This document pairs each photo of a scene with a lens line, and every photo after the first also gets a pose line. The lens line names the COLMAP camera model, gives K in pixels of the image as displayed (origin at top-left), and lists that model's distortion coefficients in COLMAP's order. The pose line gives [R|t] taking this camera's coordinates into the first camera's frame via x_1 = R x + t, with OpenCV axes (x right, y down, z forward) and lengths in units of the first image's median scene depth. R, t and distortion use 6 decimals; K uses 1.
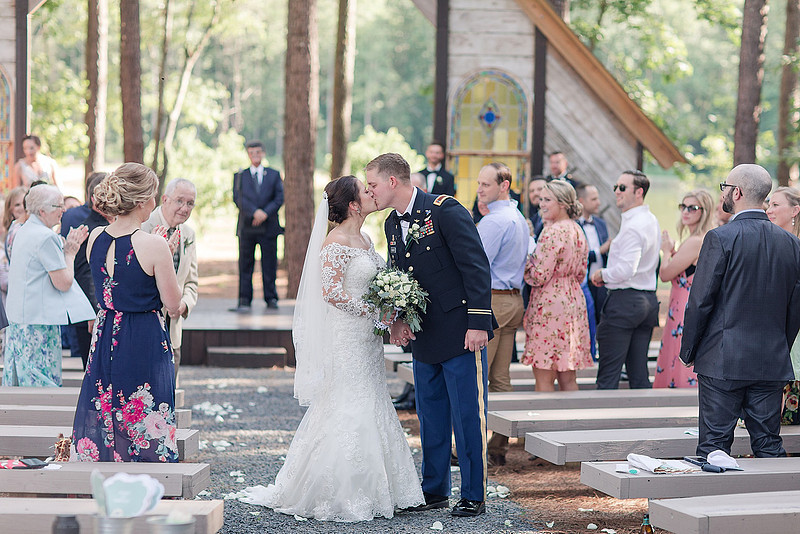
lens RADIAL K [[1949.3, 0, 400.0], [0, 1949.3, 267.0], [0, 0, 1]] dist [0.125142, -0.216957]
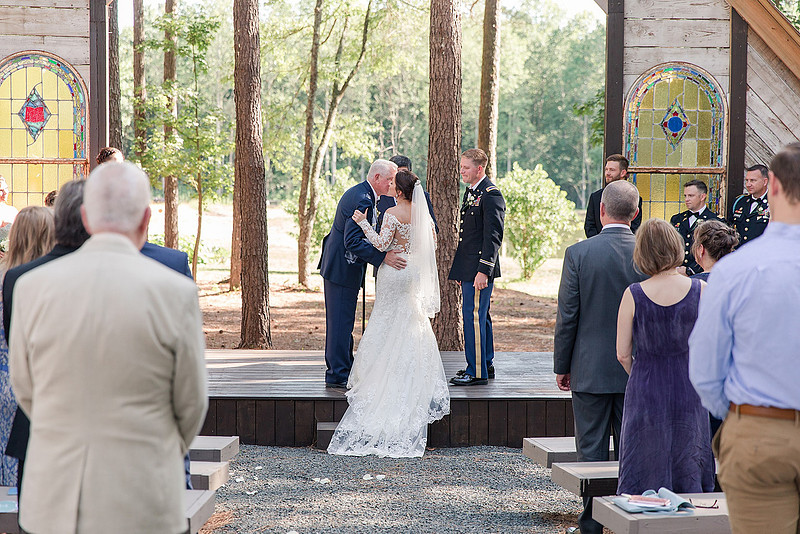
lens RADIAL K [[1655.1, 0, 400.0], [0, 1655.1, 267.0], [0, 0, 1]] dist [0.057863, 0.059039]
pose [[0.996546, -0.006179, -0.082812, -0.010693], [0.004908, 0.999867, -0.015540, -0.007864], [0.082897, 0.015080, 0.996444, 0.309970]]
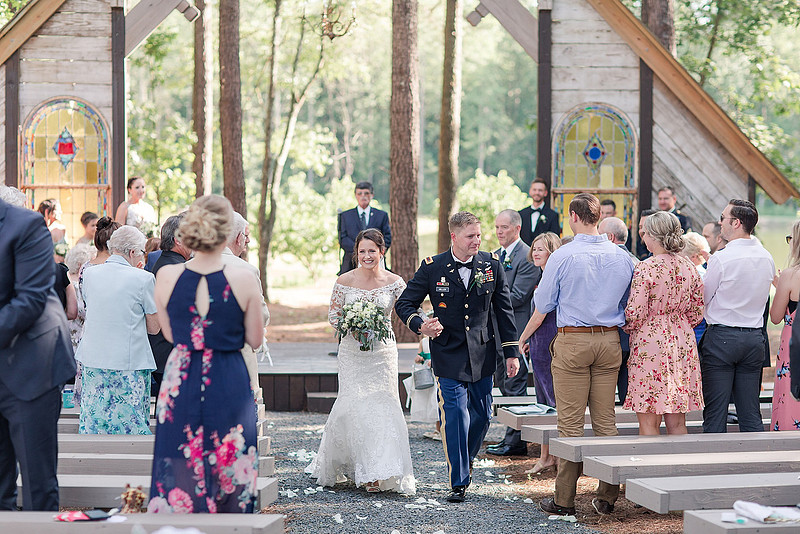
lens RADIAL K [[1949.3, 0, 400.0], [0, 1949.3, 267.0], [0, 0, 1]] dist [0.125142, -0.216957]
pose [[0.998183, -0.013494, -0.058732, 0.005425], [0.012132, 0.999650, -0.023489, 0.001626], [0.059028, 0.022733, 0.997997, 0.023232]]
